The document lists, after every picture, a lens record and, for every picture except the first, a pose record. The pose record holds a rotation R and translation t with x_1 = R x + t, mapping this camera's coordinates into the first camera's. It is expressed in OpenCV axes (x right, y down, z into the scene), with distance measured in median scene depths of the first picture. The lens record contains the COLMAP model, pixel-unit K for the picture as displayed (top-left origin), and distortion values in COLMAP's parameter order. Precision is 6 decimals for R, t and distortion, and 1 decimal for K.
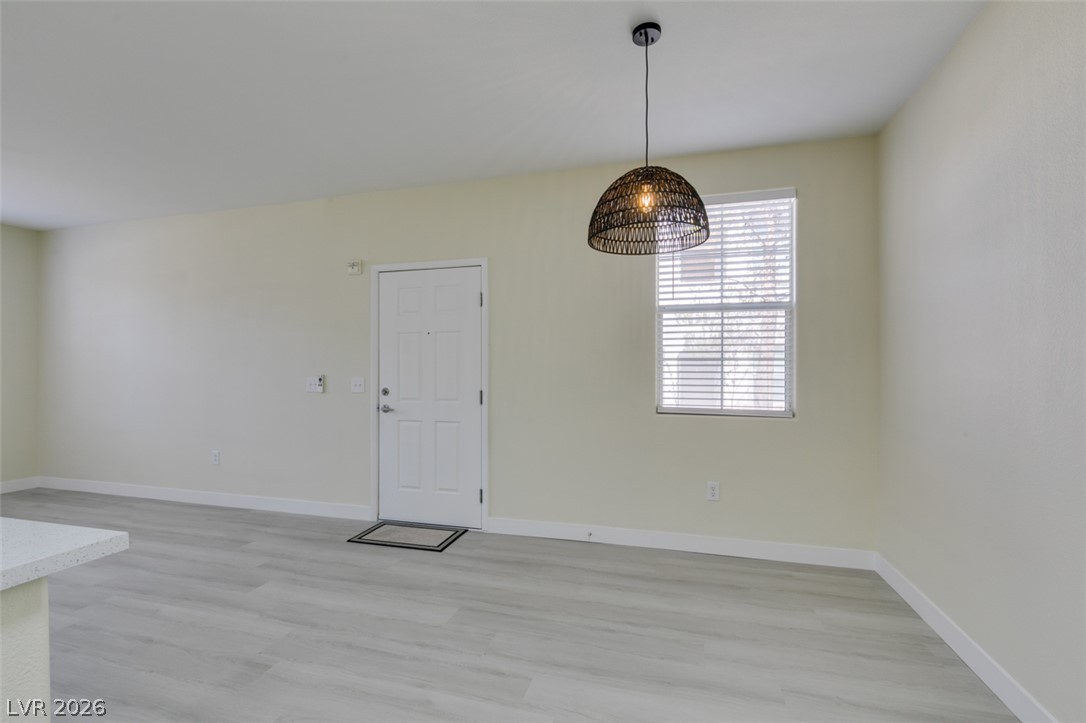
lens RADIAL K [[486.5, 0, 539.5], [0, 486.5, 365.6], [0, 0, 1]] dist [0.002051, -0.002403]
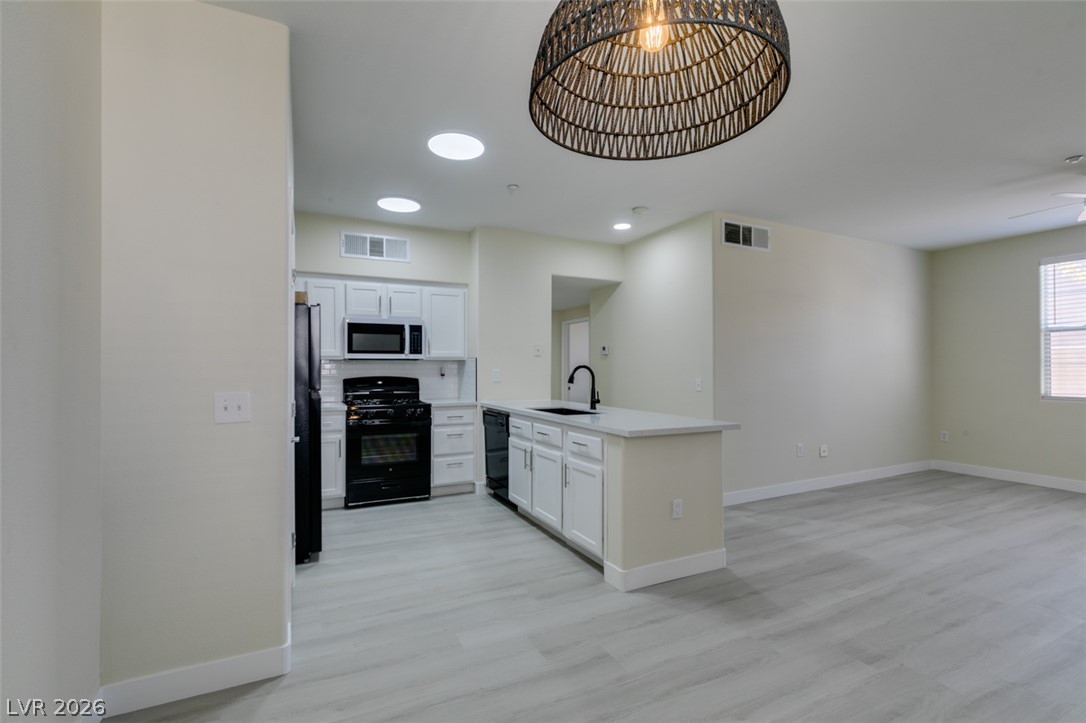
lens RADIAL K [[486.5, 0, 540.9], [0, 486.5, 363.4], [0, 0, 1]] dist [0.002051, -0.002403]
pose [[-0.739221, -0.003597, -0.673454, 0.402977], [0.003014, 0.999958, -0.008649, -0.000736], [0.673456, -0.008424, -0.739179, 0.820846]]
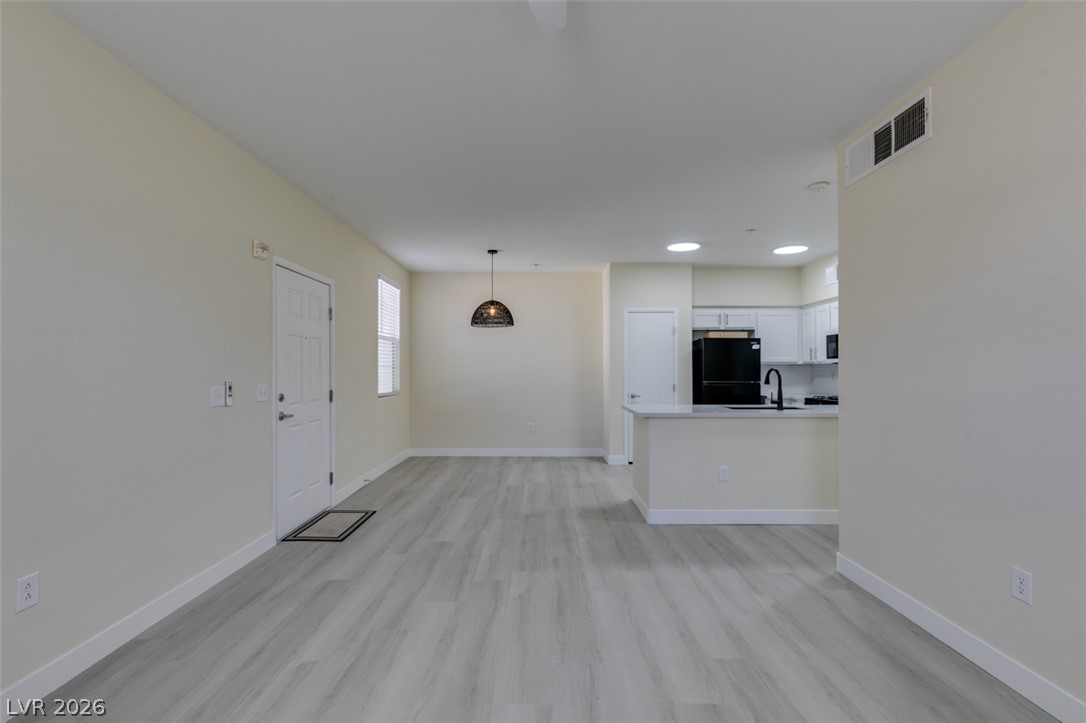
lens RADIAL K [[486.5, 0, 542.0], [0, 486.5, 366.2], [0, 0, 1]] dist [0.002051, -0.002403]
pose [[-0.276482, 0.008205, 0.960984, -1.631821], [-0.001756, 0.999958, -0.009043, 0.002341], [-0.961017, -0.004188, -0.276456, 0.959828]]
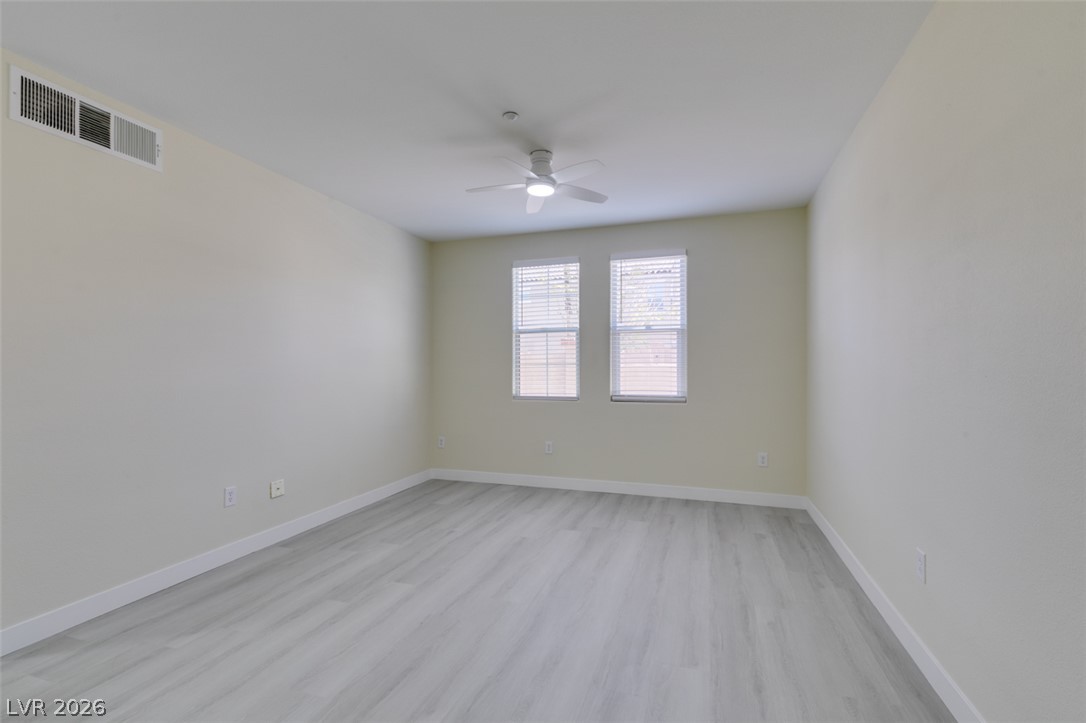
lens RADIAL K [[486.5, 0, 542.3], [0, 486.5, 365.9], [0, 0, 1]] dist [0.002051, -0.002403]
pose [[-0.042215, -0.002179, -0.999106, -0.263322], [0.004195, 0.999988, -0.002359, 0.001115], [0.999100, -0.004291, -0.042205, 0.913678]]
